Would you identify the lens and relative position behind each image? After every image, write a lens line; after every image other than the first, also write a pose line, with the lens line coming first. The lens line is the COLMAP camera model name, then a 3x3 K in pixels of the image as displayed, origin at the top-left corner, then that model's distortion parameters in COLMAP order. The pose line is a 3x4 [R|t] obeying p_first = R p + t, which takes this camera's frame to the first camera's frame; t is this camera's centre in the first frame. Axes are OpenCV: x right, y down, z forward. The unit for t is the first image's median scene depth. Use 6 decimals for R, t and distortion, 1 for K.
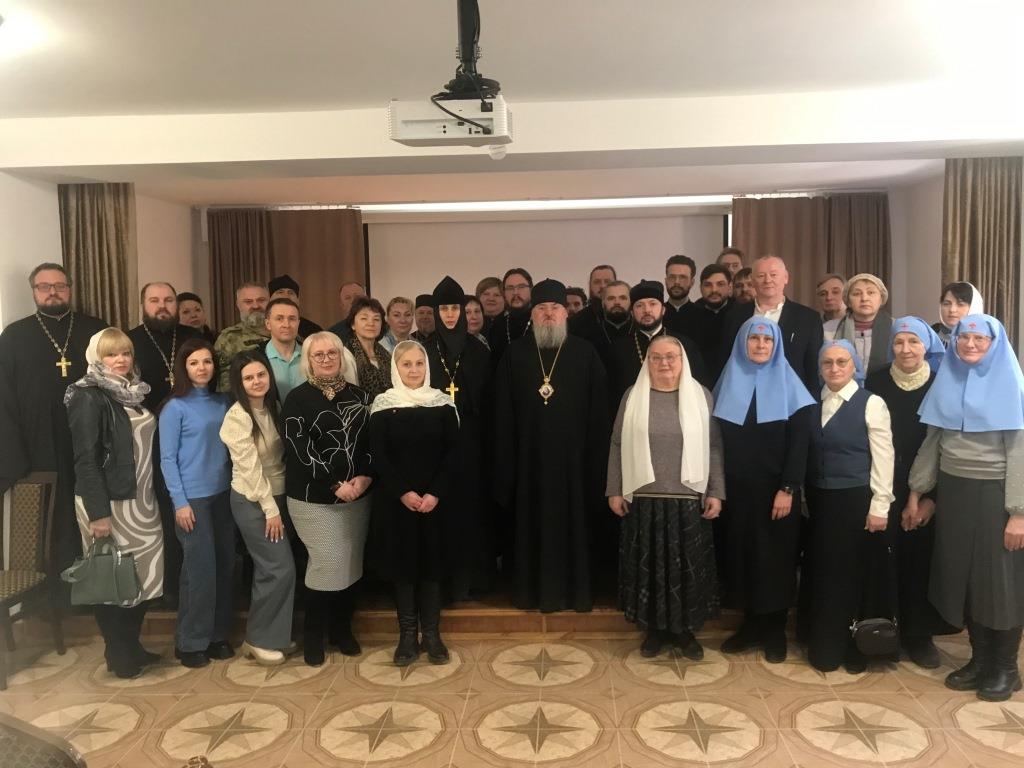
lens RADIAL K [[848.5, 0, 529.3], [0, 848.5, 366.8], [0, 0, 1]] dist [0.007866, 0.000387]
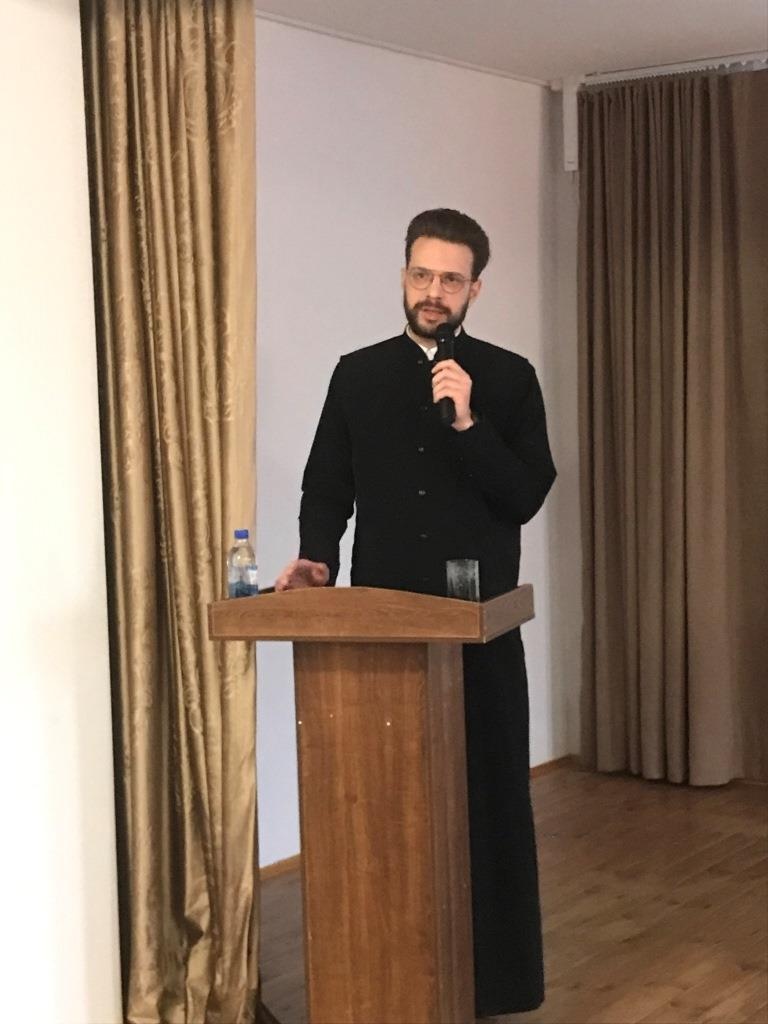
lens RADIAL K [[1793.6, 0, 388.2], [0, 1793.6, 515.3], [0, 0, 1]] dist [0.105458, 0.000000]
pose [[0.847900, 0.032956, -0.529131, -0.005438], [-0.027011, 0.999455, 0.018966, -0.001125], [0.529468, -0.001789, 0.848328, 0.246364]]
